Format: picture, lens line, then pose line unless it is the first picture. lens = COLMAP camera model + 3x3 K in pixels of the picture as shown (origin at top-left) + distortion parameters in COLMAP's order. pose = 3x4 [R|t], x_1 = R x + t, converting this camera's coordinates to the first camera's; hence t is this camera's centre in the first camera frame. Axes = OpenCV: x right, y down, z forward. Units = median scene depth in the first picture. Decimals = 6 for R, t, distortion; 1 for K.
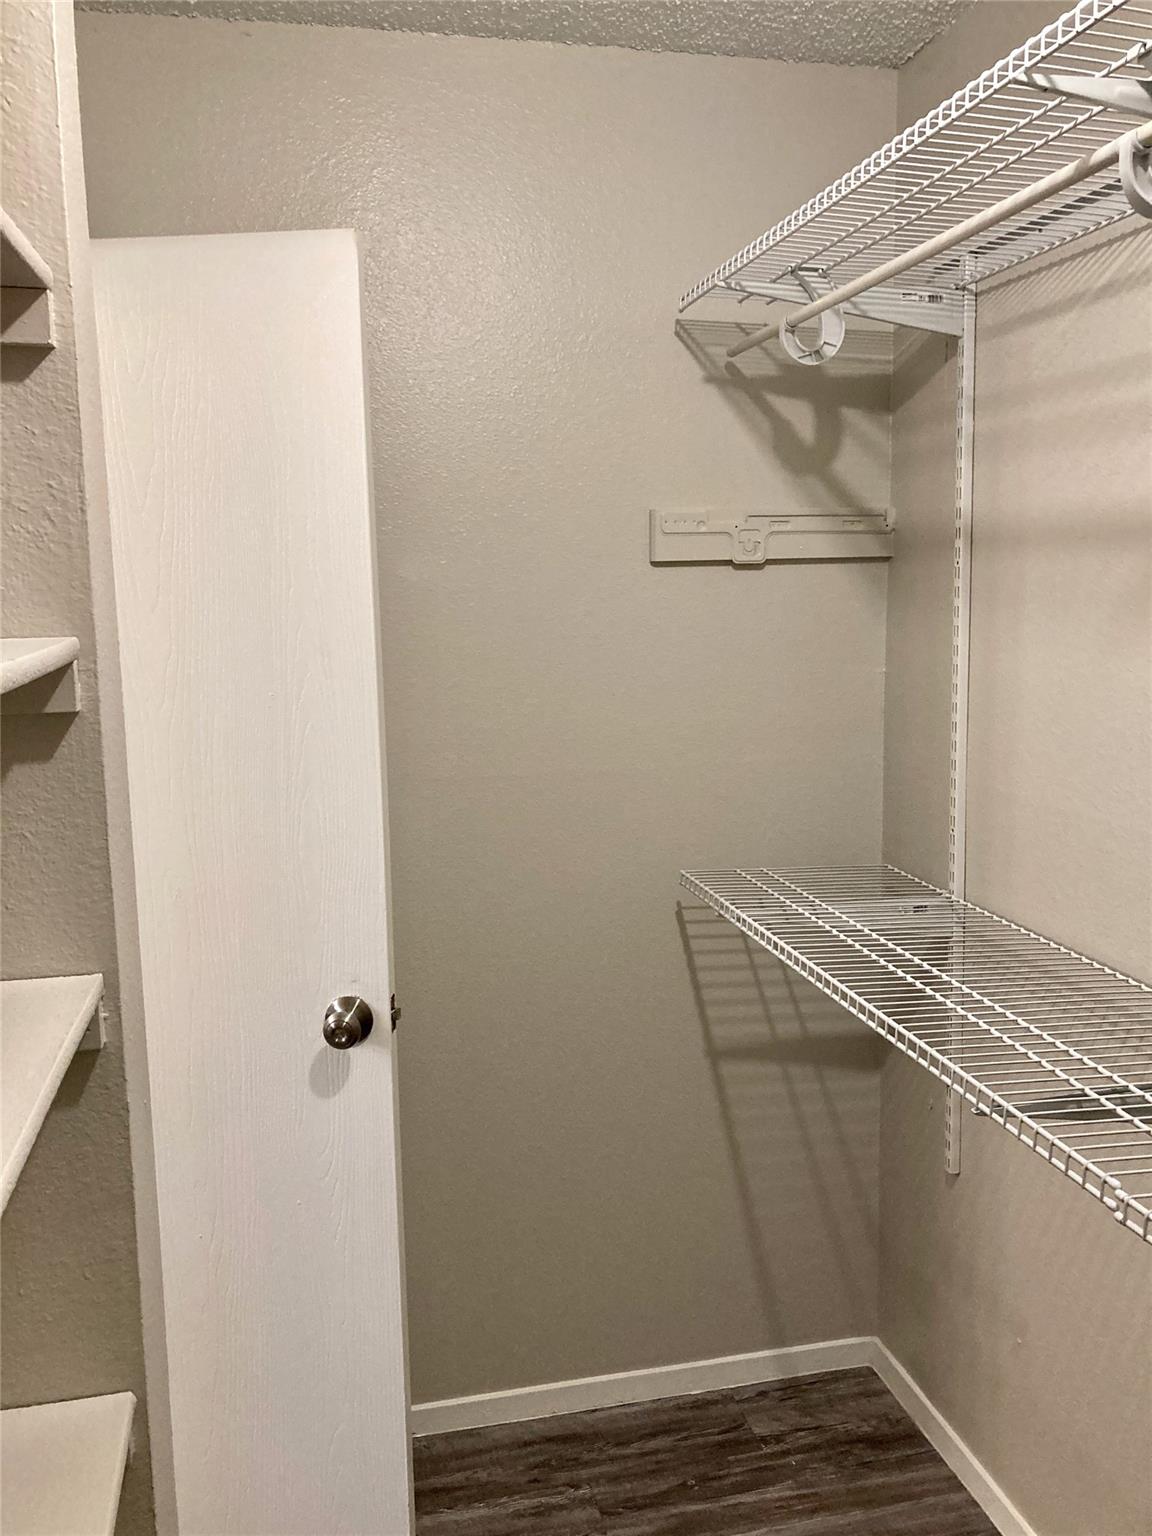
lens RADIAL K [[1258.1, 0, 574.9], [0, 1258.1, 759.6], [0, 0, 1]] dist [0.028370, -0.027125]
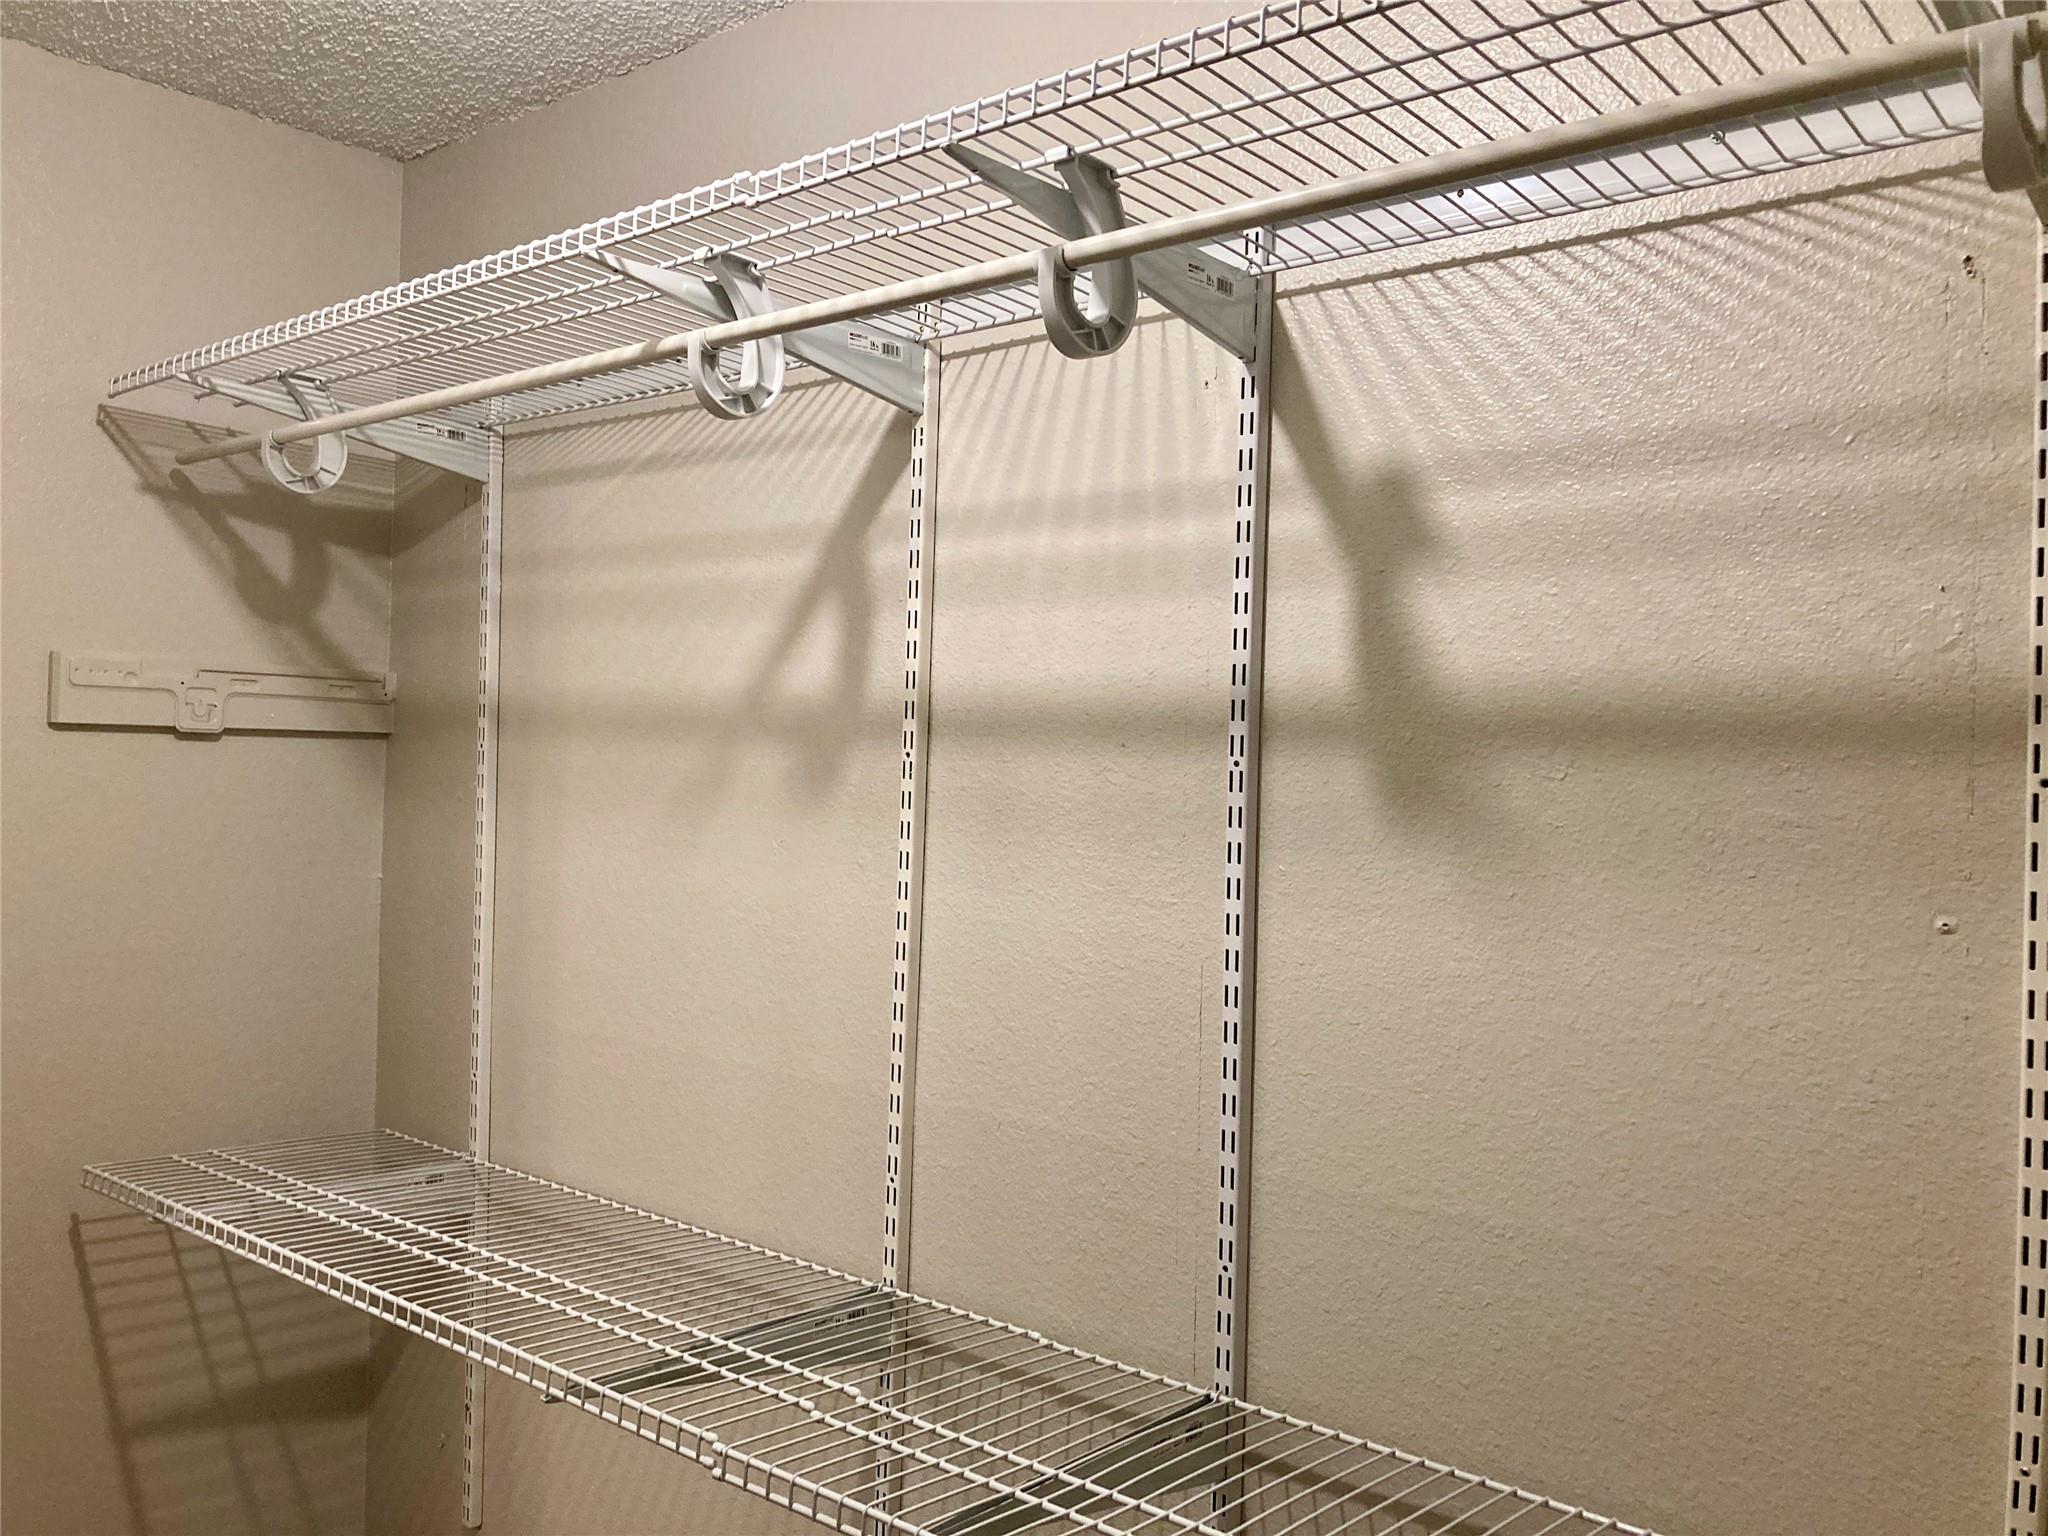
lens RADIAL K [[1677.4, 0, 999.5], [0, 1677.4, 766.6], [0, 0, 1]] dist [0.028370, -0.027125]
pose [[0.806525, 0.035583, 0.590128, -0.069223], [0.045675, 0.991453, -0.122206, 0.007514], [-0.589432, 0.125517, 0.798007, -0.074135]]
